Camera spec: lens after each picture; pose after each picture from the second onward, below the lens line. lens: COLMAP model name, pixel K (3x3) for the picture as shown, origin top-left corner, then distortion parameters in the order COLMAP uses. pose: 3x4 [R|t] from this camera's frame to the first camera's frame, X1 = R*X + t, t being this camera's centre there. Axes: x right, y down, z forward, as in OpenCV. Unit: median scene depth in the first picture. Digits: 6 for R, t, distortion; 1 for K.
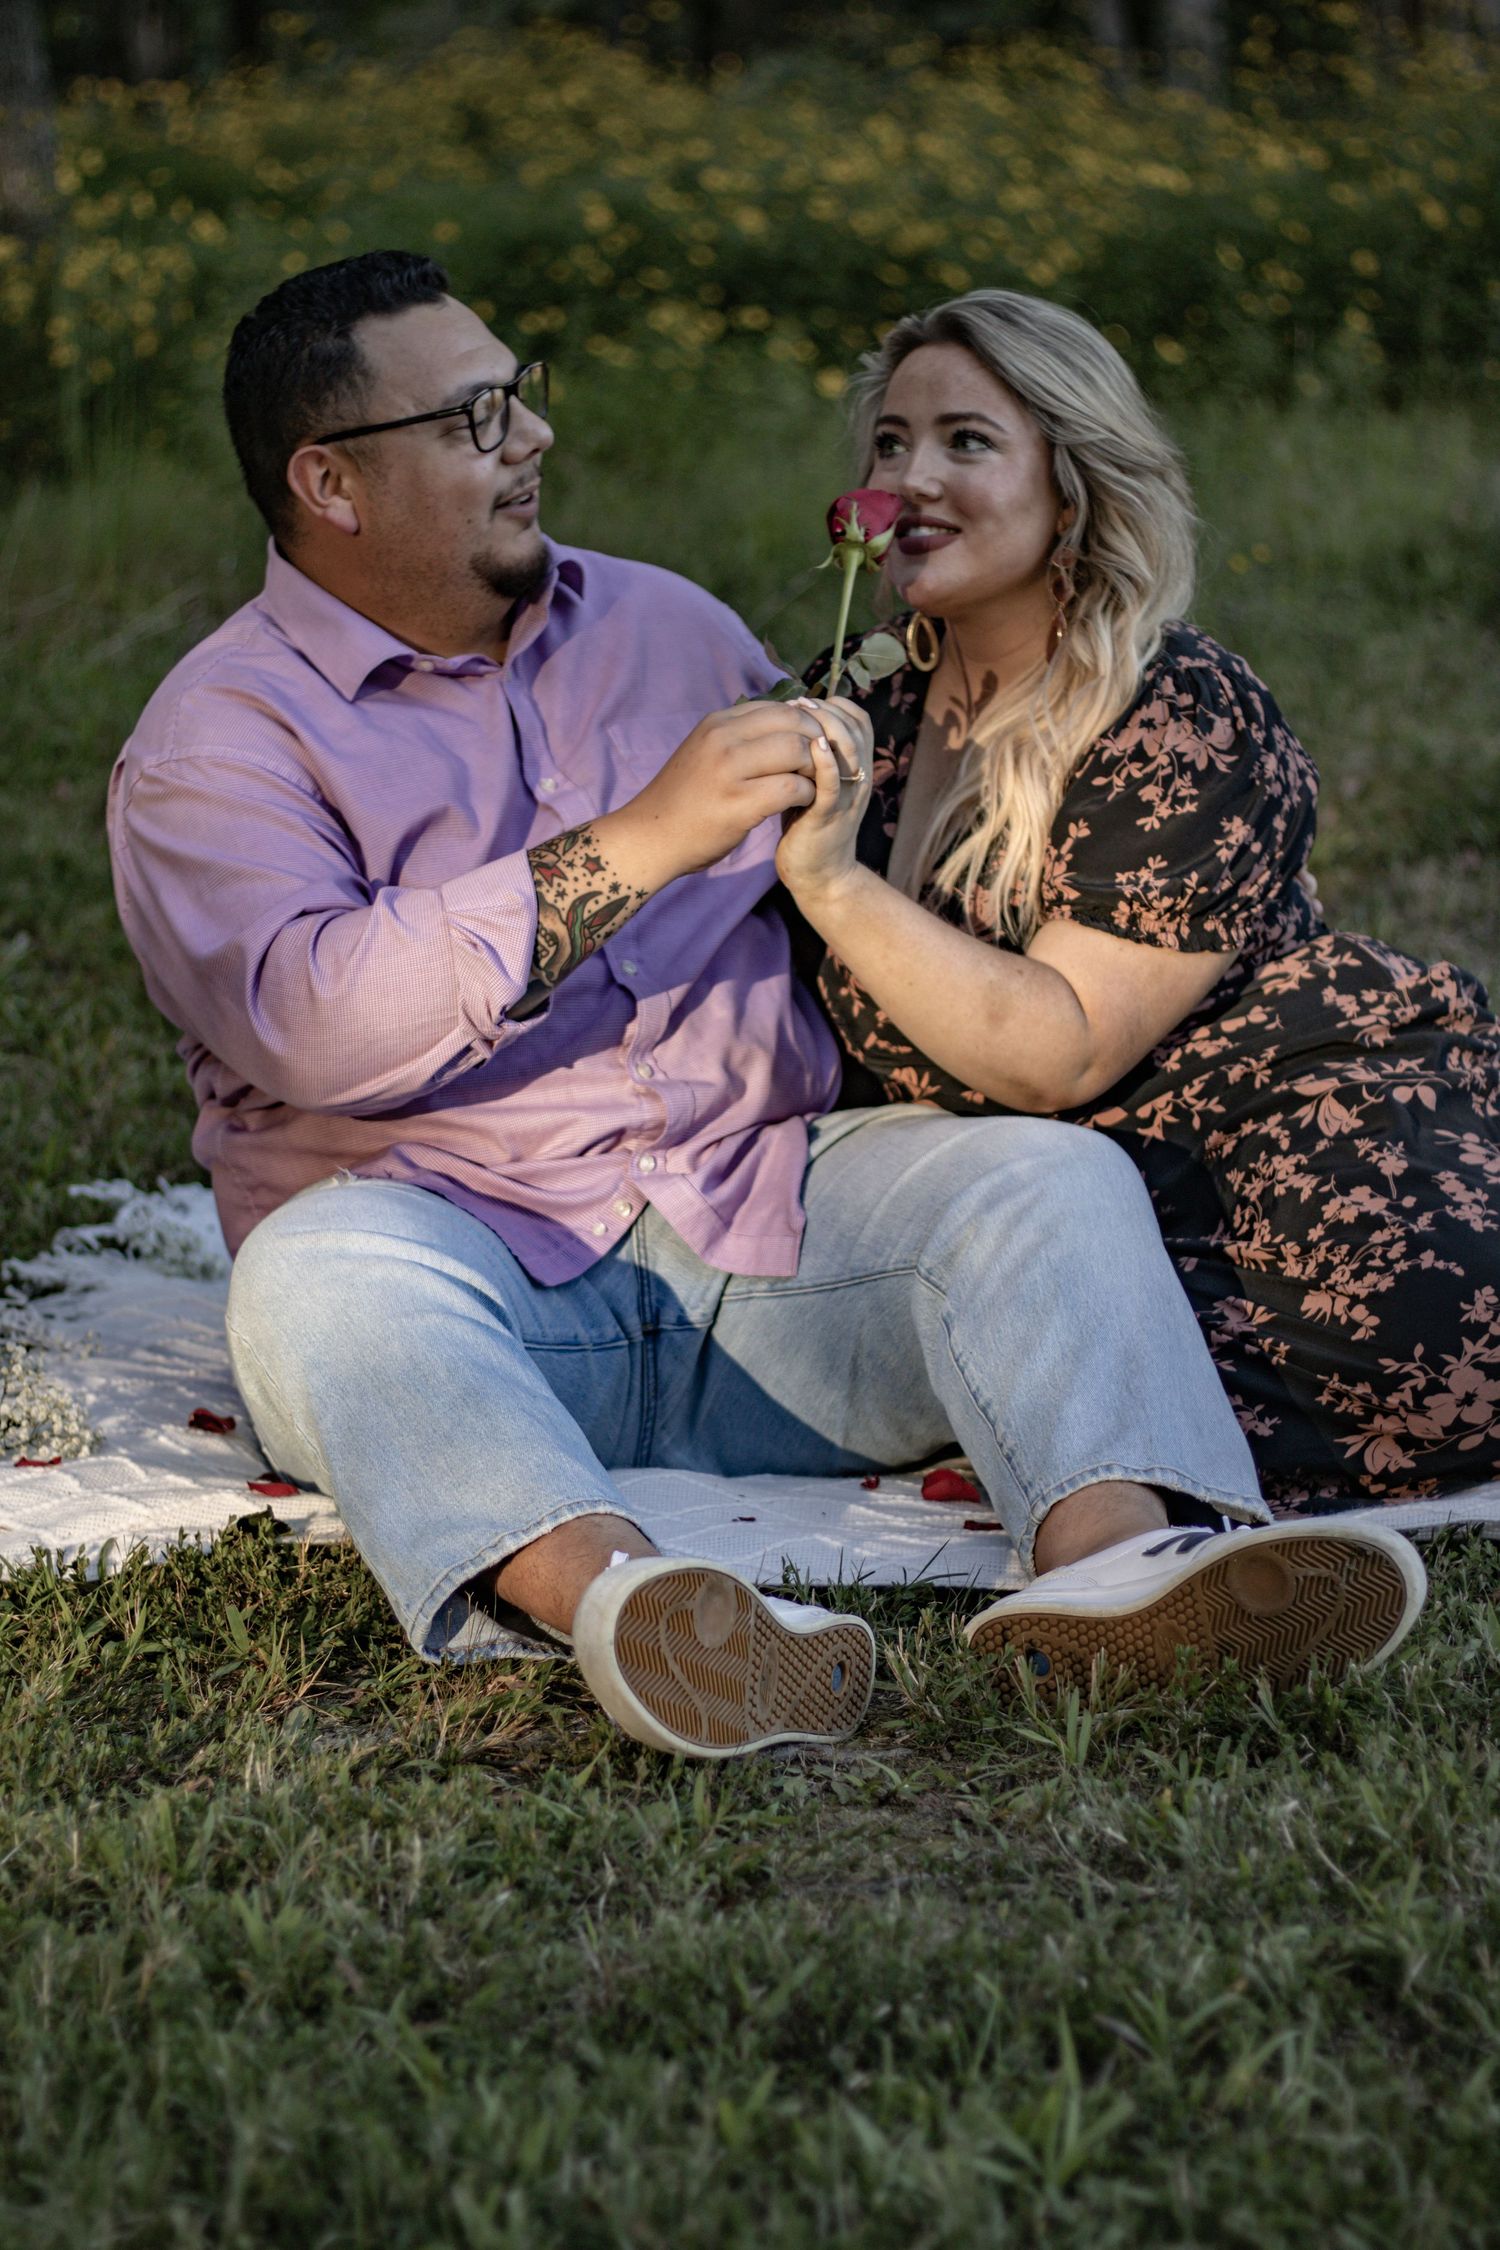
lens RADIAL K [[4955.9, 0, 750.0], [0, 4955.9, 1125.0], [0, 0, 1]] dist [-0.089586, -0.042707]
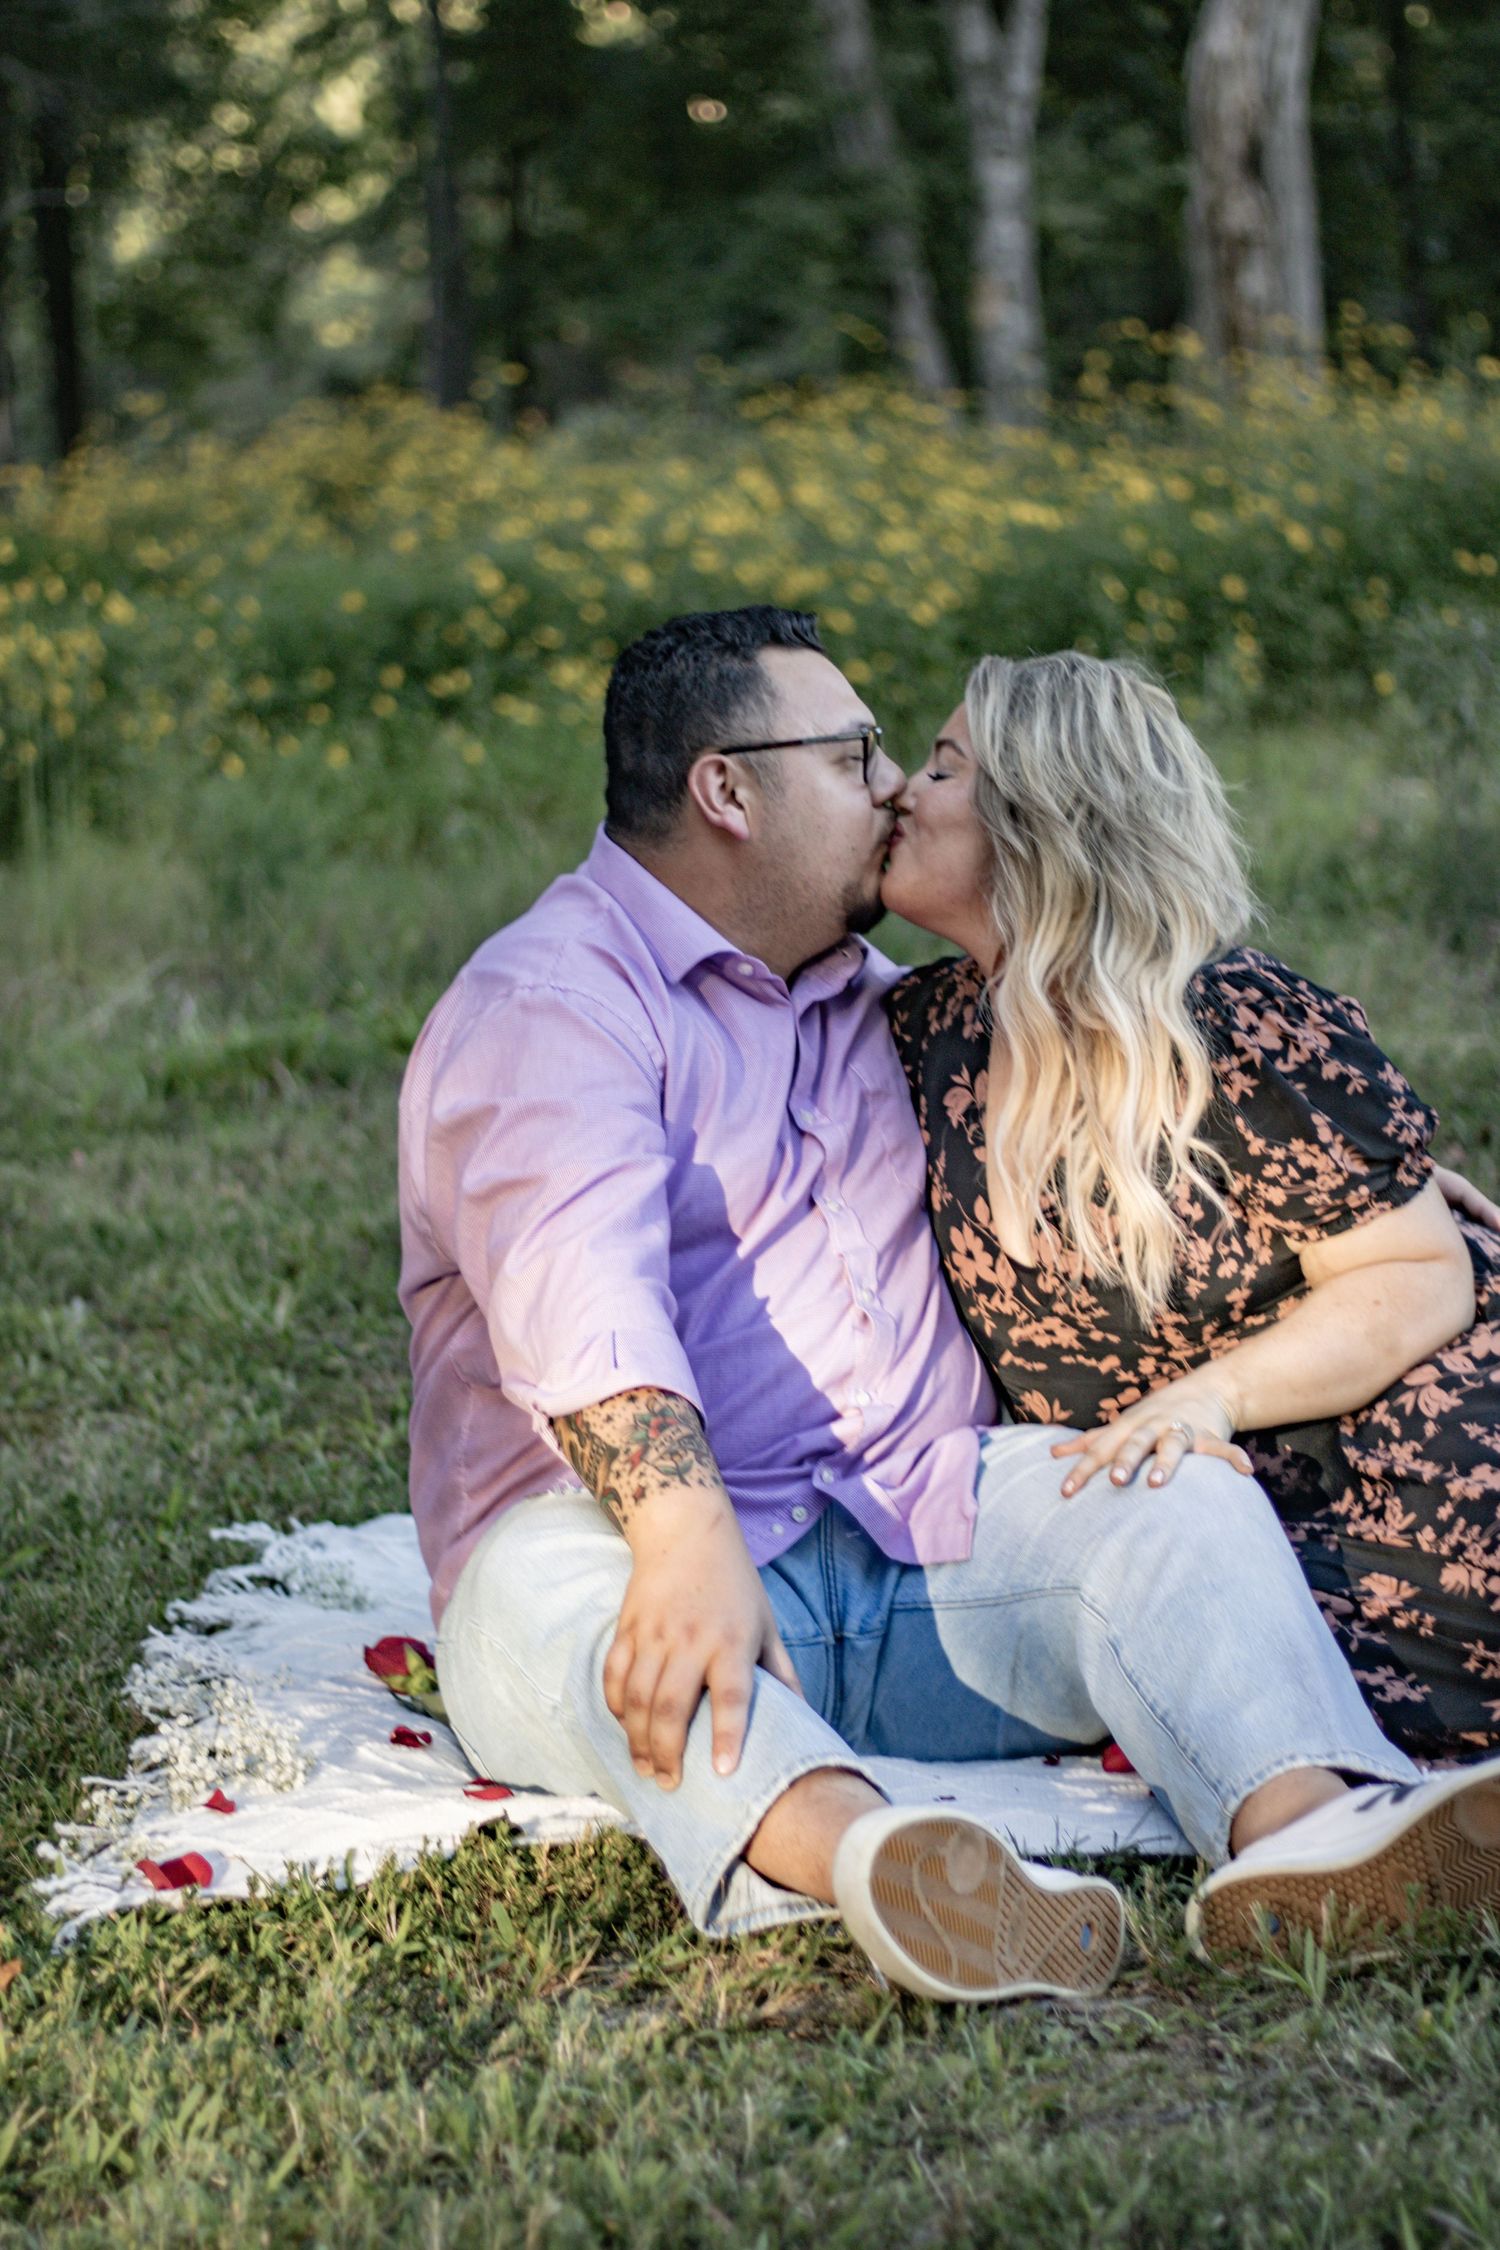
lens RADIAL K [[4999.2, 0, 750.0], [0, 4999.2, 1125.0], [0, 0, 1]] dist [-0.128064, -0.139287]
pose [[0.998142, -0.051146, 0.033107, -0.076050], [0.053353, 0.996147, -0.069610, 0.009054], [-0.029419, 0.071247, 0.997025, -0.069335]]
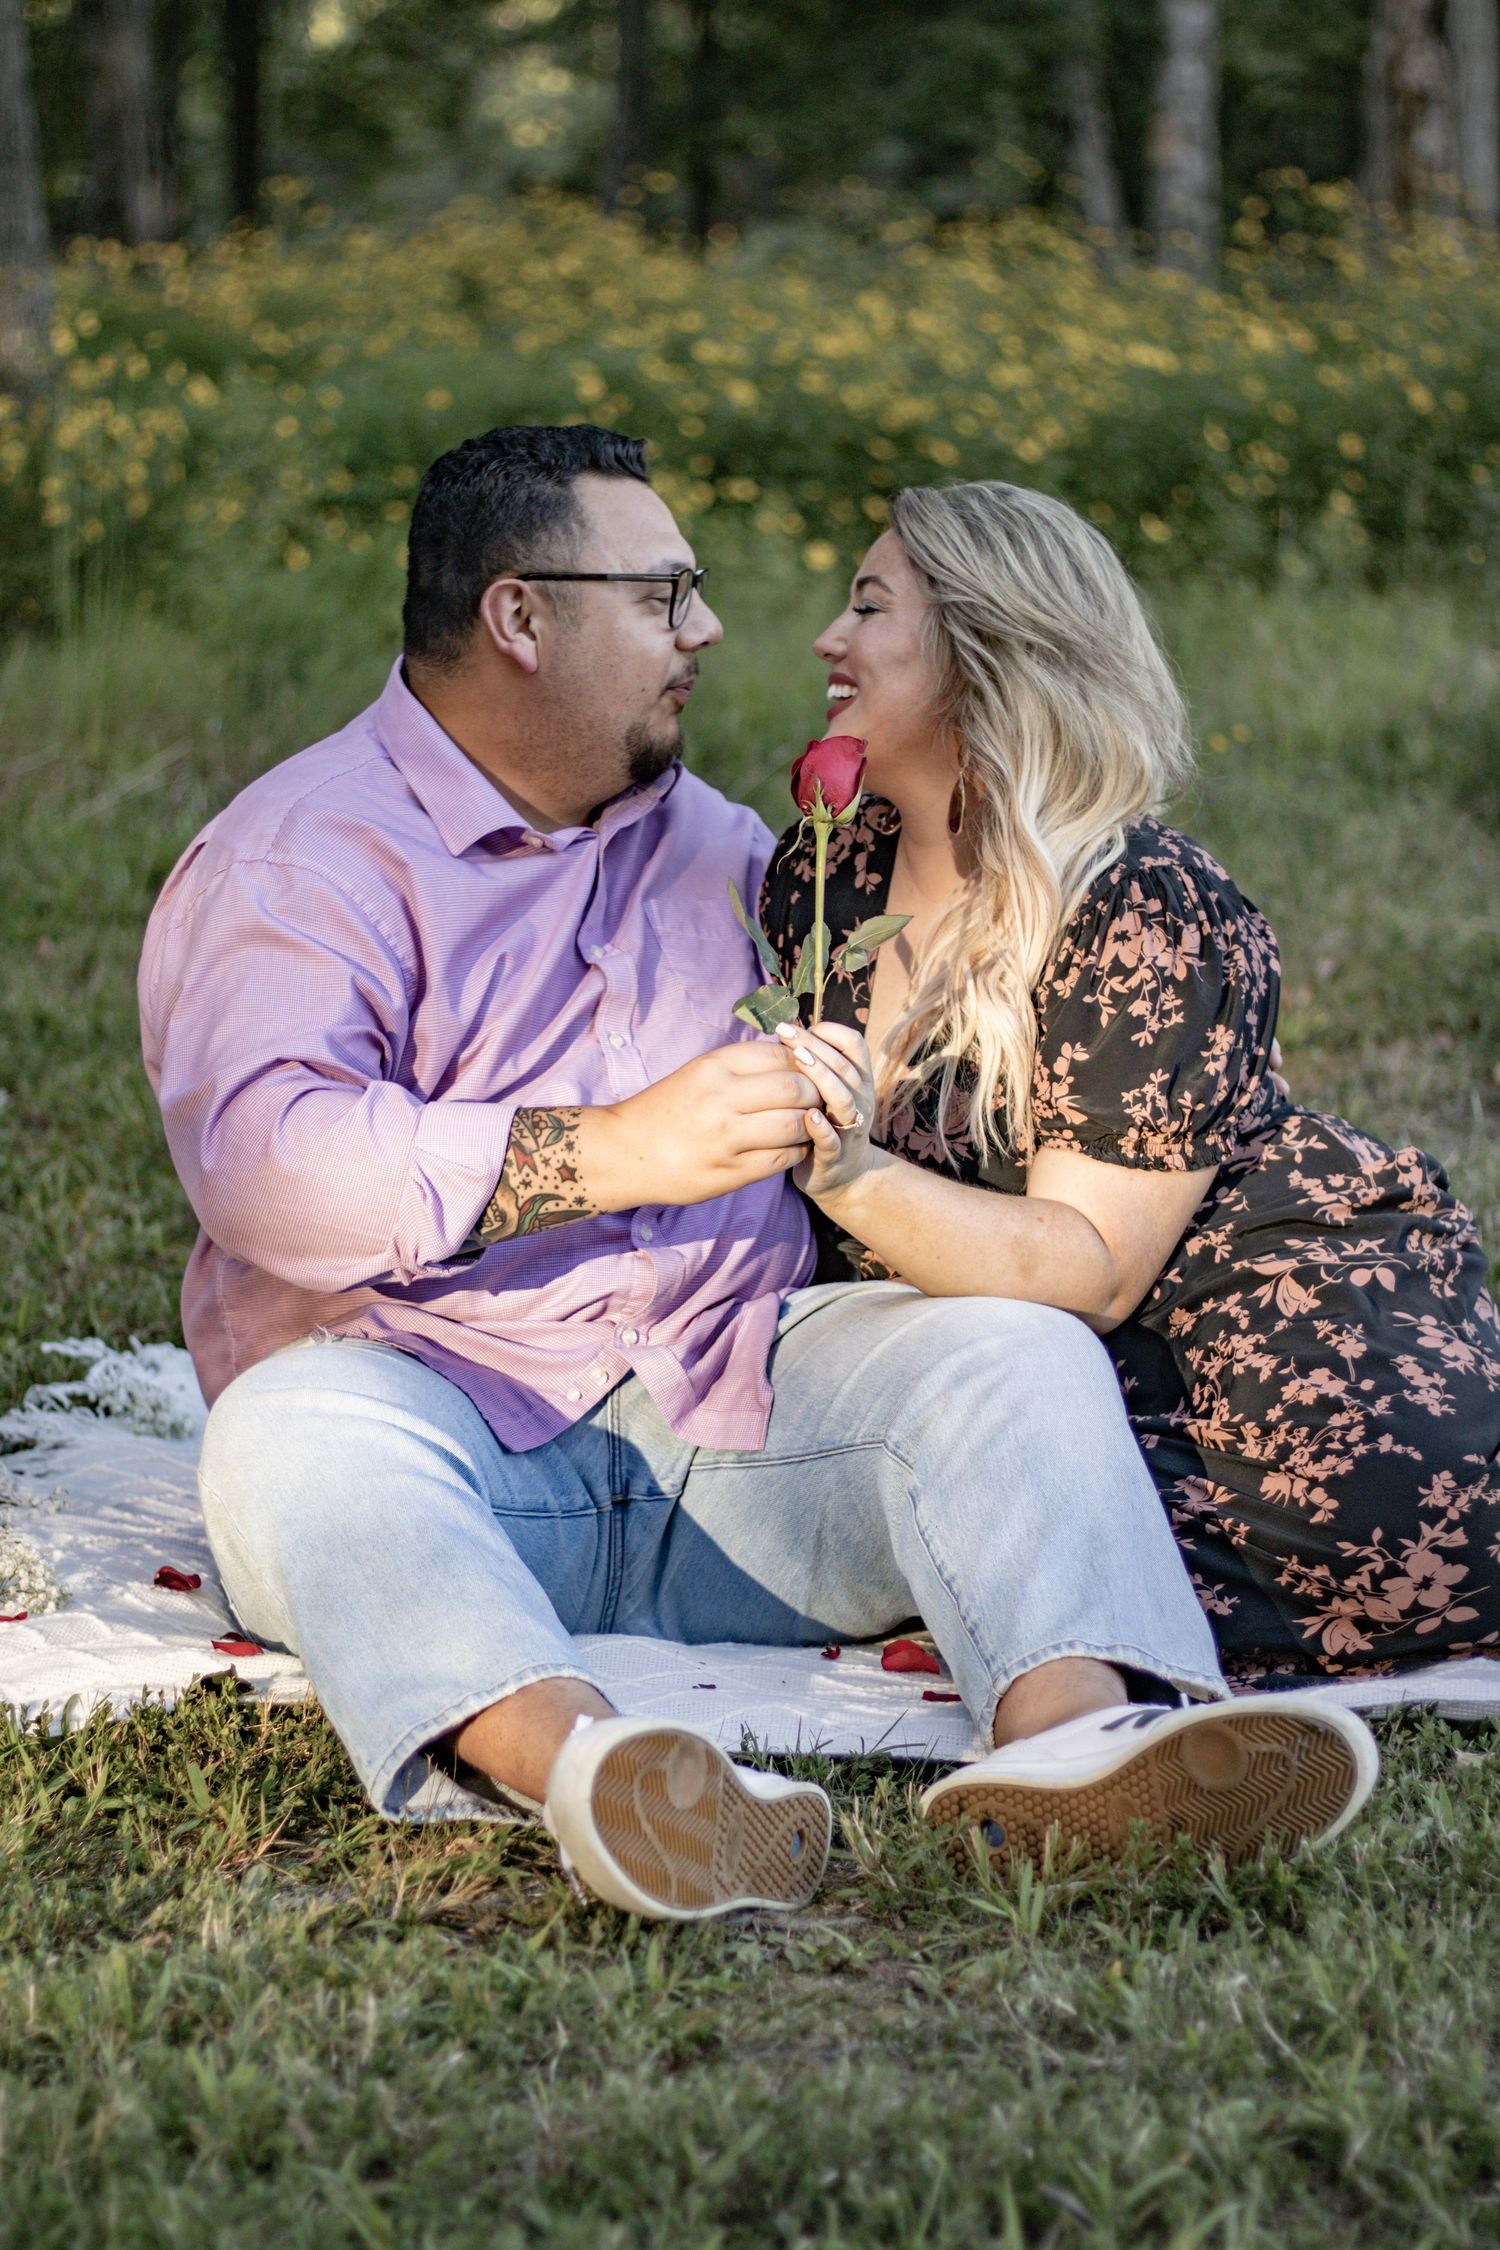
lens RADIAL K [[4955.9, 0, 750.0], [0, 4955.9, 1125.0], [0, 0, 1]] dist [-0.089586, -0.042707]
pose [[0.999844, 0.017222, 0.003928, 0.002332], [-0.017080, 0.999288, -0.033637, -0.000795], [-0.004504, 0.033565, 0.999426, -0.010343]]
